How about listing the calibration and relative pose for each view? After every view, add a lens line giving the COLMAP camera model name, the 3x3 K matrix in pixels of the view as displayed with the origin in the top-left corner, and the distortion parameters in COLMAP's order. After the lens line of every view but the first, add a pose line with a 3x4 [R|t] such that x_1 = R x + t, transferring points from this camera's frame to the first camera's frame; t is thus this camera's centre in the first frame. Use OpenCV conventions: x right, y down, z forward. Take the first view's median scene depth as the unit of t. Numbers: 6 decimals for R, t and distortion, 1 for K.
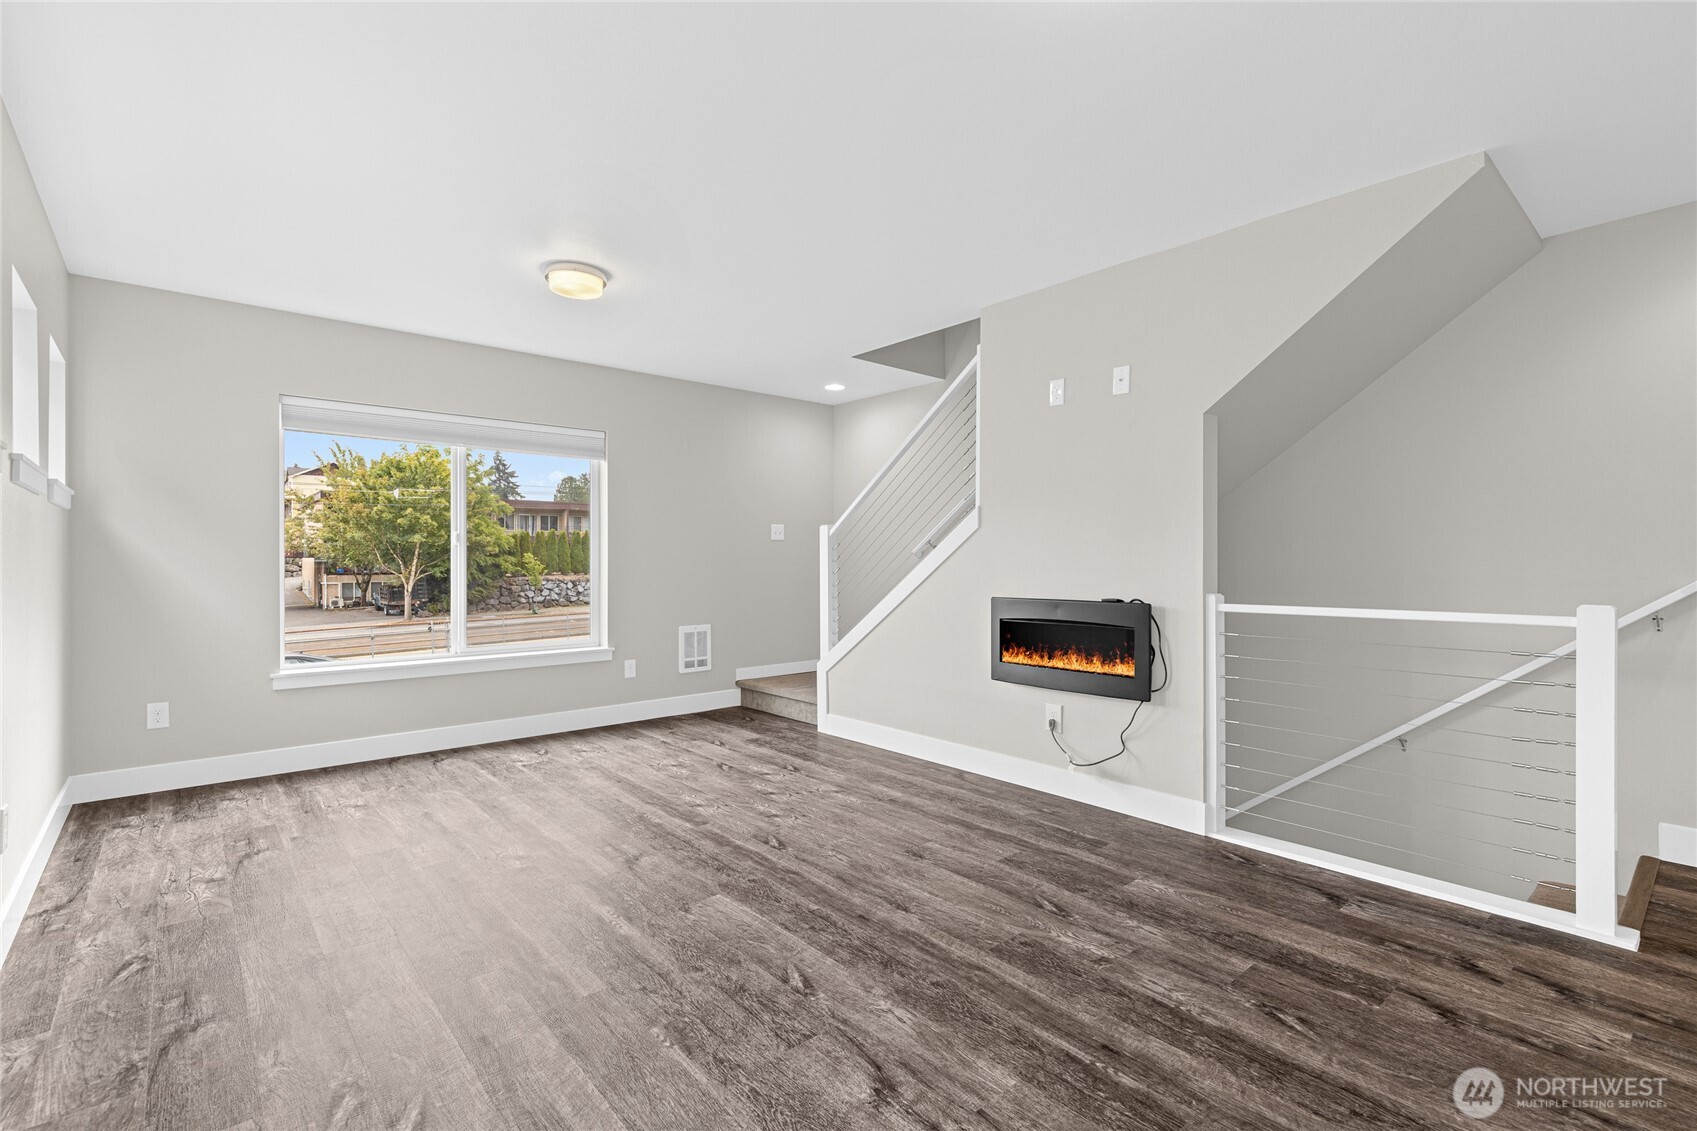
lens RADIAL K [[775.3, 0, 870.2], [0, 775.3, 559.8], [0, 0, 1]] dist [0.011452, -0.000911]
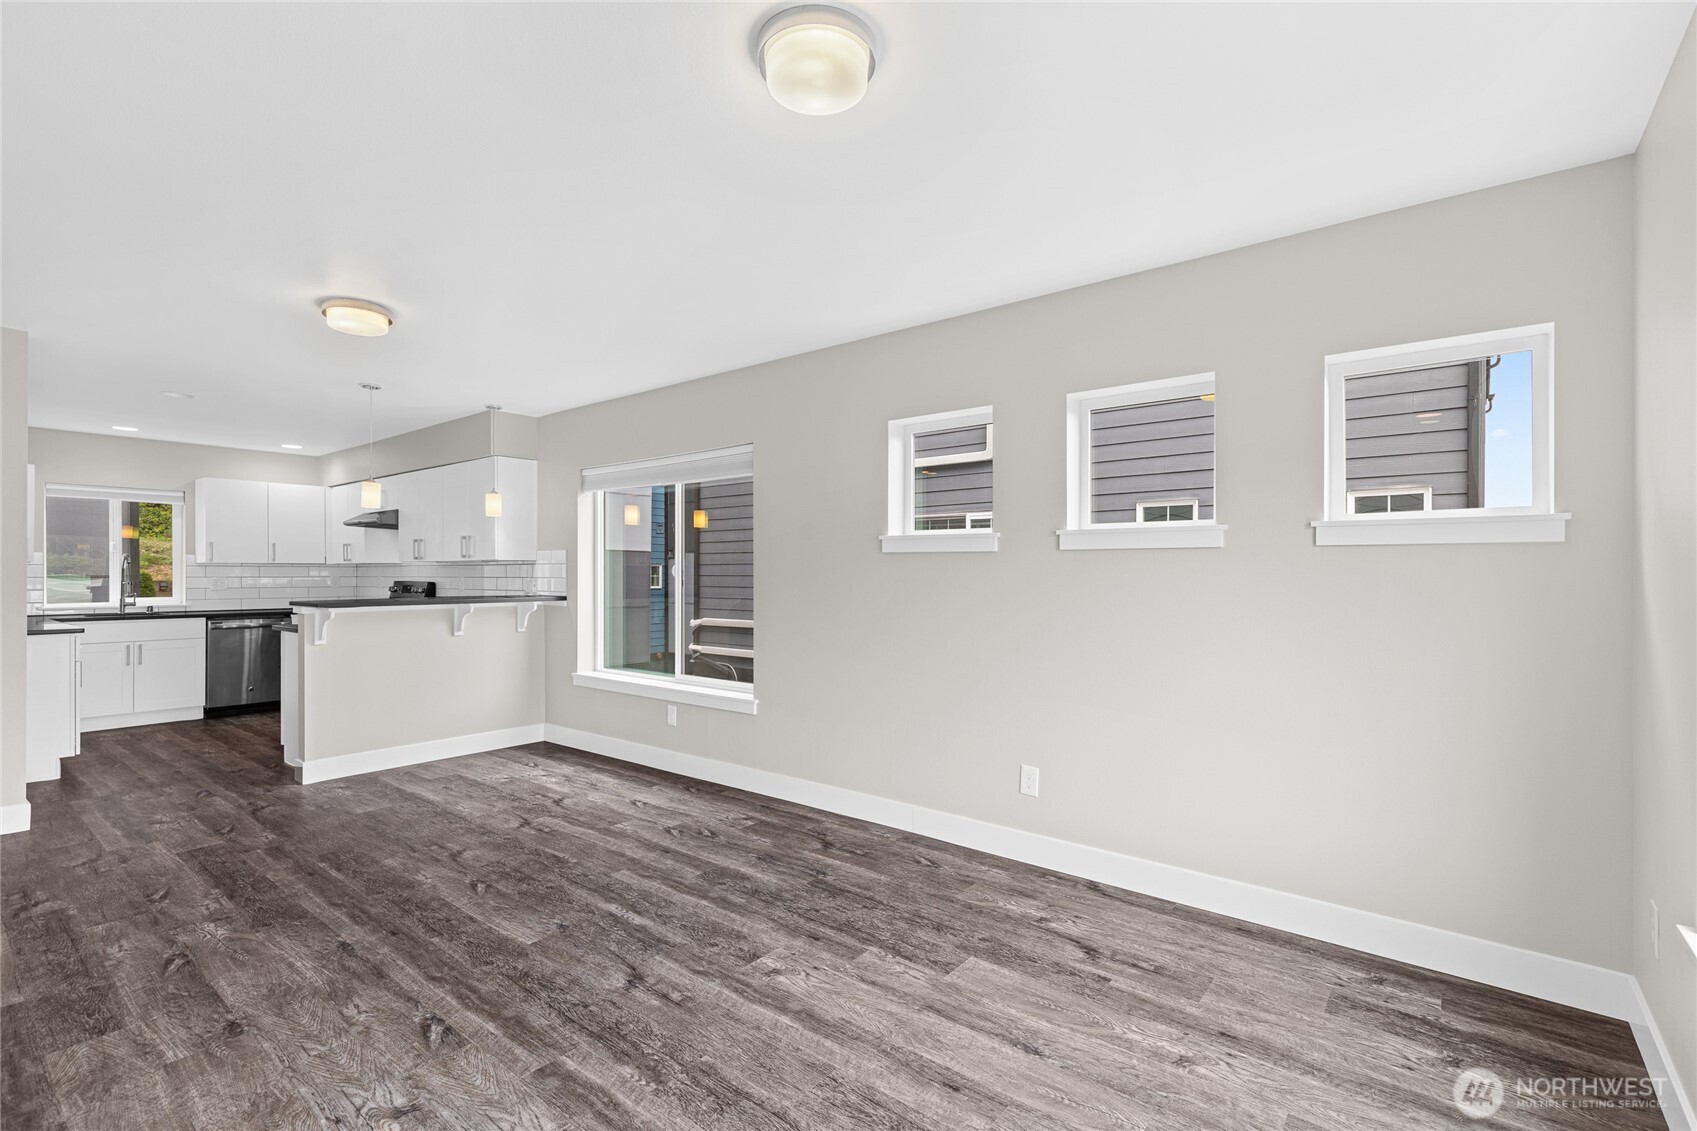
lens RADIAL K [[775.3, 0, 839.6], [0, 775.3, 571.3], [0, 0, 1]] dist [0.011452, -0.000911]
pose [[-0.989772, 0.000278, -0.142655, -0.354004], [0.001071, 0.999984, -0.005483, -0.033819], [0.142652, -0.005579, -0.989757, 1.622536]]
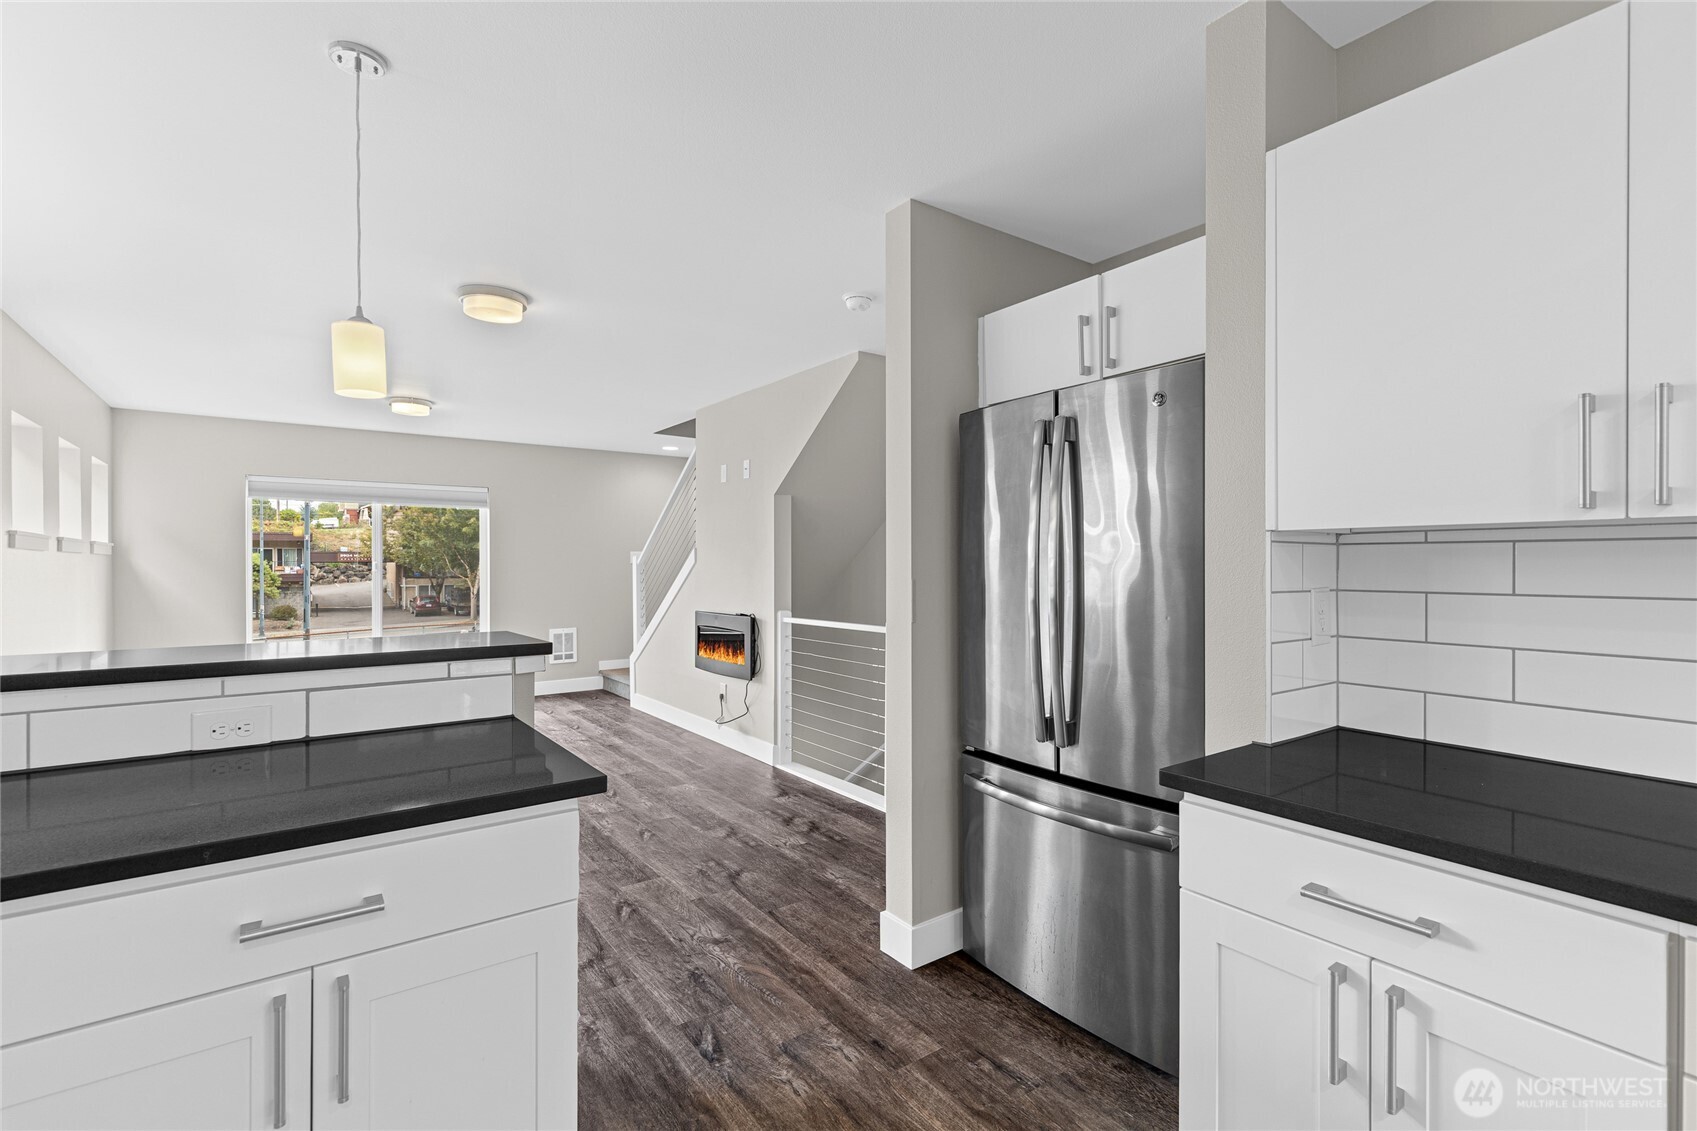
lens RADIAL K [[775.3, 0, 874.0], [0, 775.3, 571.7], [0, 0, 1]] dist [0.011452, -0.000911]
pose [[0.996388, 0.000339, -0.084915, 0.743594], [0.000814, 0.999908, 0.013547, -0.055797], [0.084912, -0.013568, 0.996296, -0.518561]]
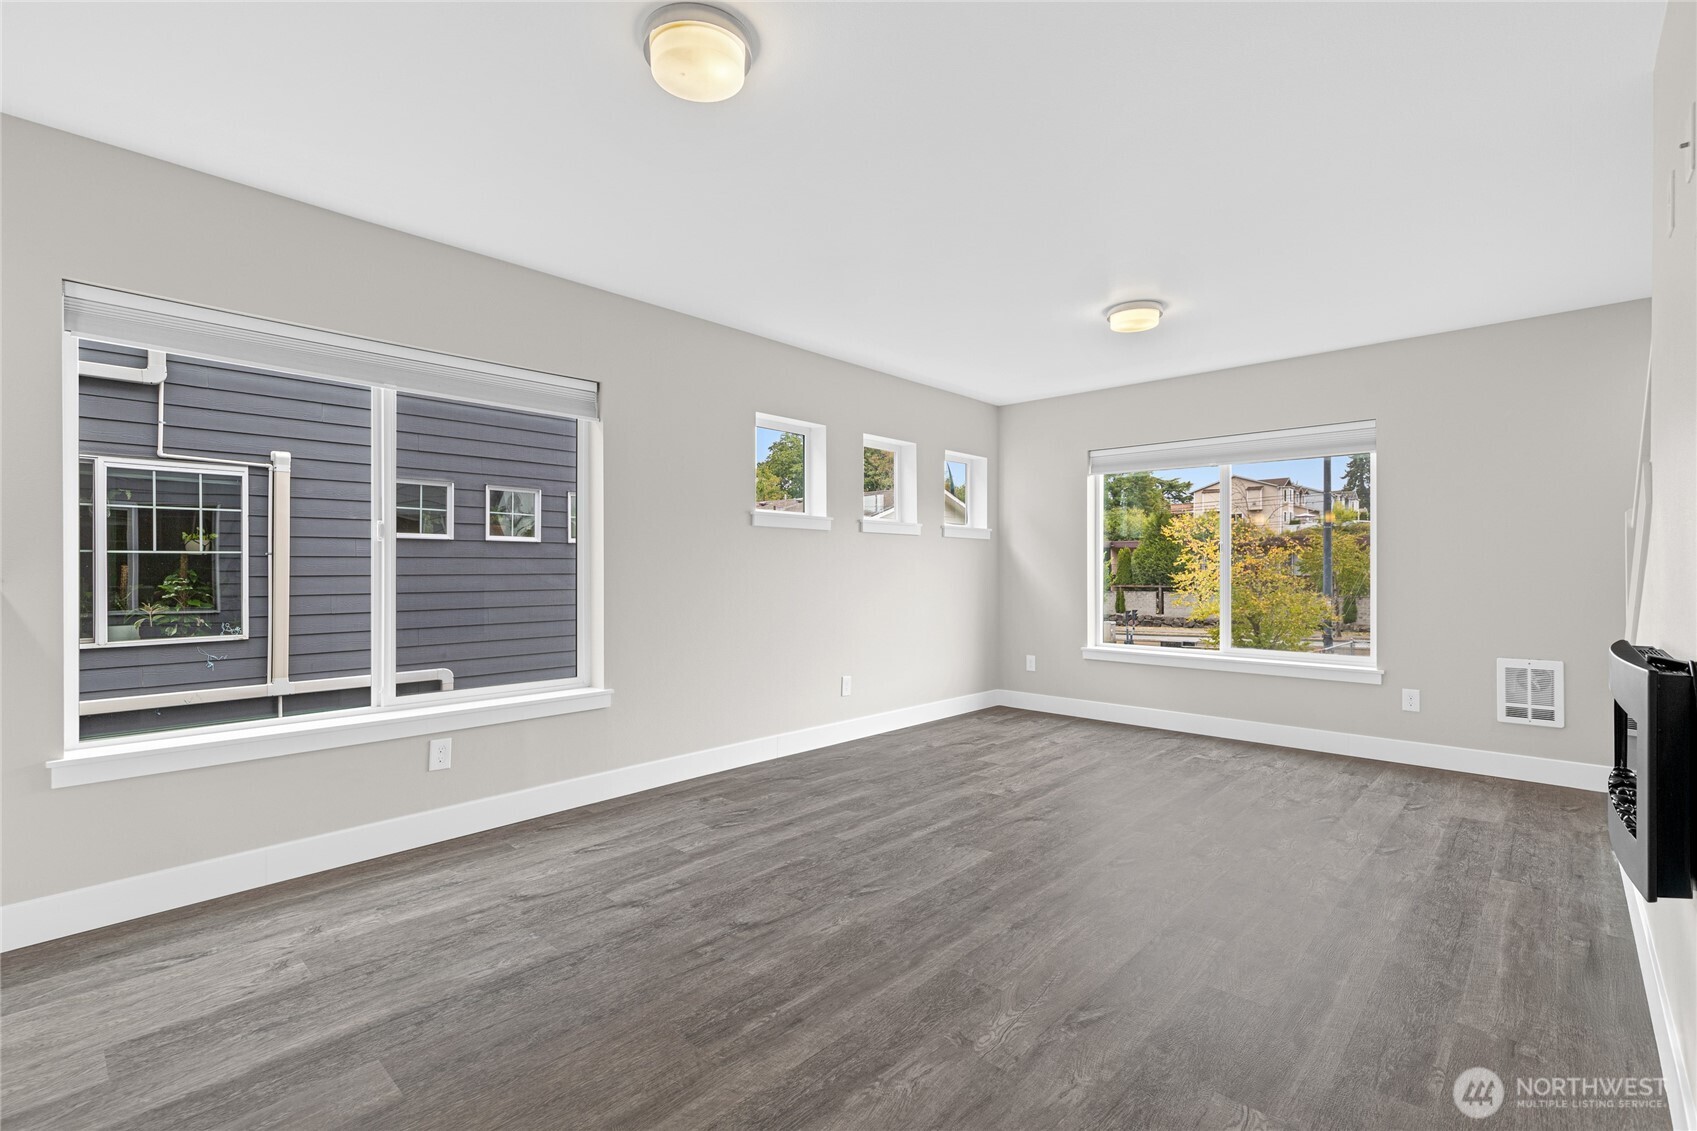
lens RADIAL K [[775.3, 0, 844.6], [0, 775.3, 564.8], [0, 0, 1]] dist [0.011452, -0.000911]
pose [[0.088560, -0.003487, -0.996065, 0.760494], [0.000247, 0.999994, -0.003479, -0.001524], [0.996071, 0.000062, 0.088560, 0.531589]]
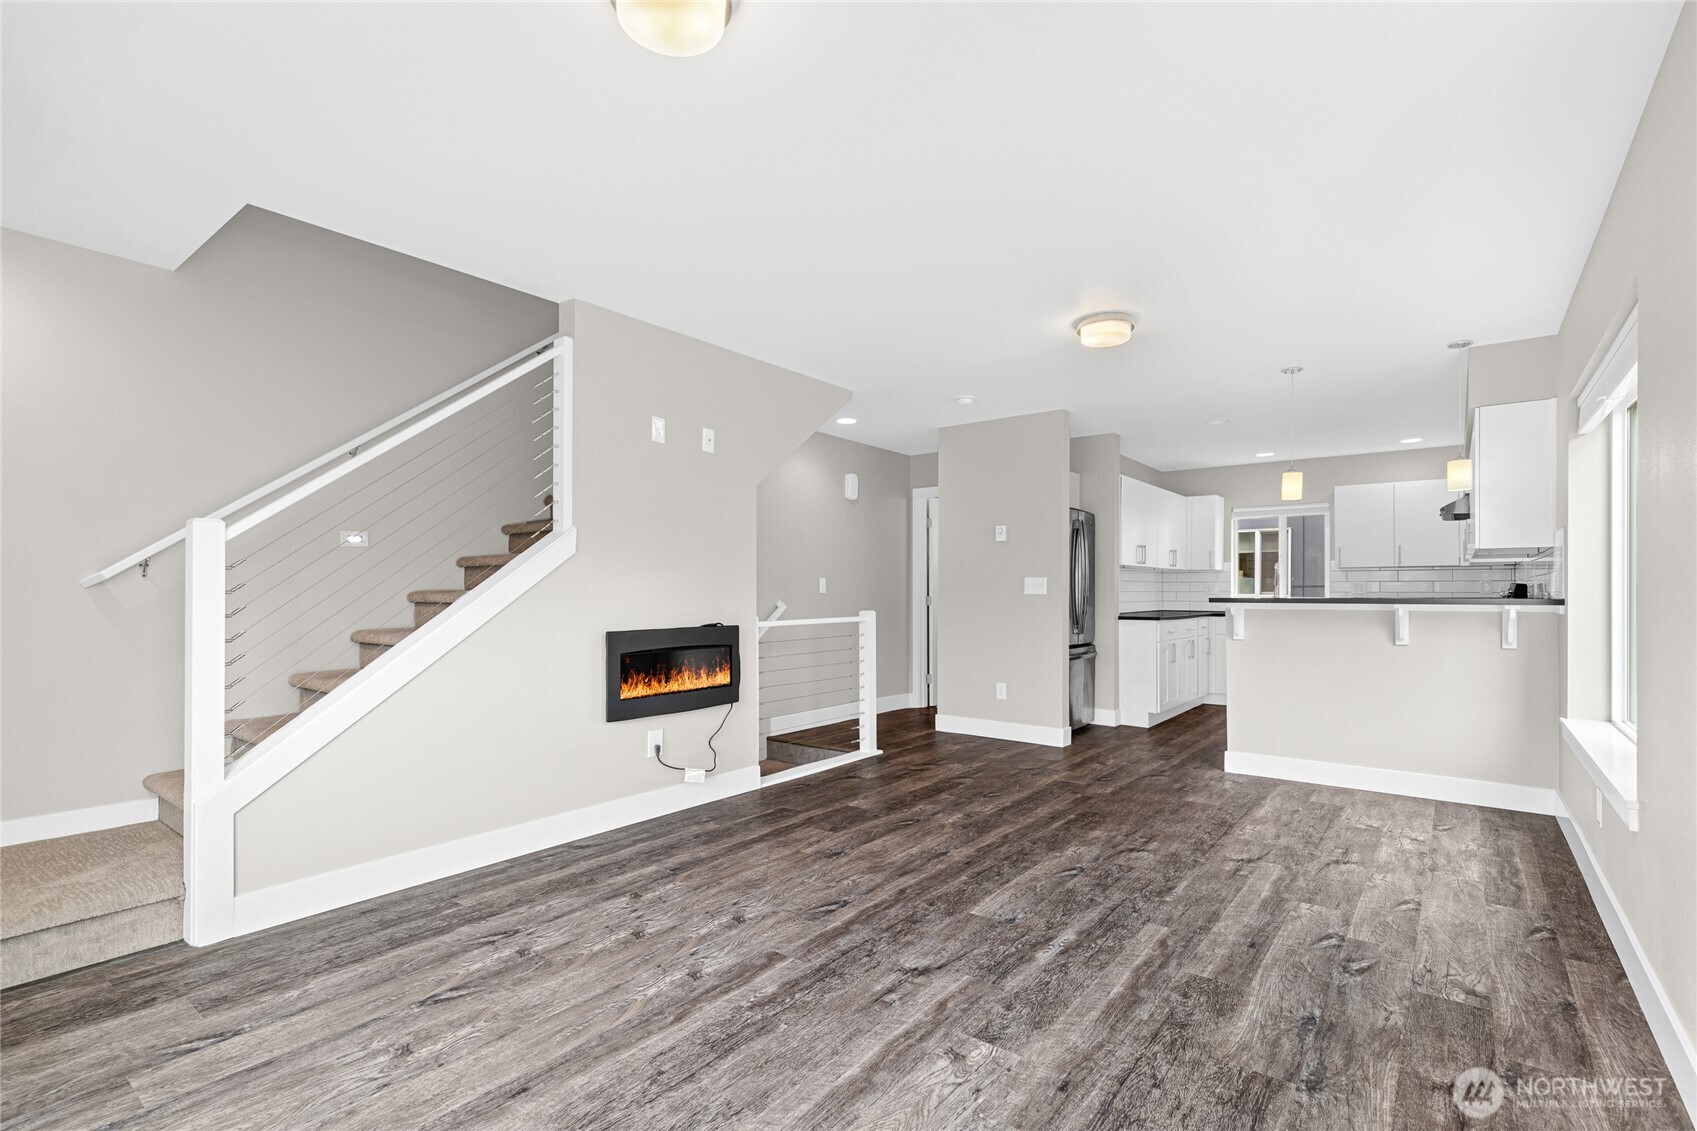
lens RADIAL K [[775.3, 0, 833.7], [0, 775.3, 599.9], [0, 0, 1]] dist [0.011452, -0.000911]
pose [[-0.163901, -0.012555, 0.986397, -0.941134], [-0.002564, 0.999921, 0.012301, -0.001814], [-0.986473, -0.000513, -0.163921, 1.069711]]
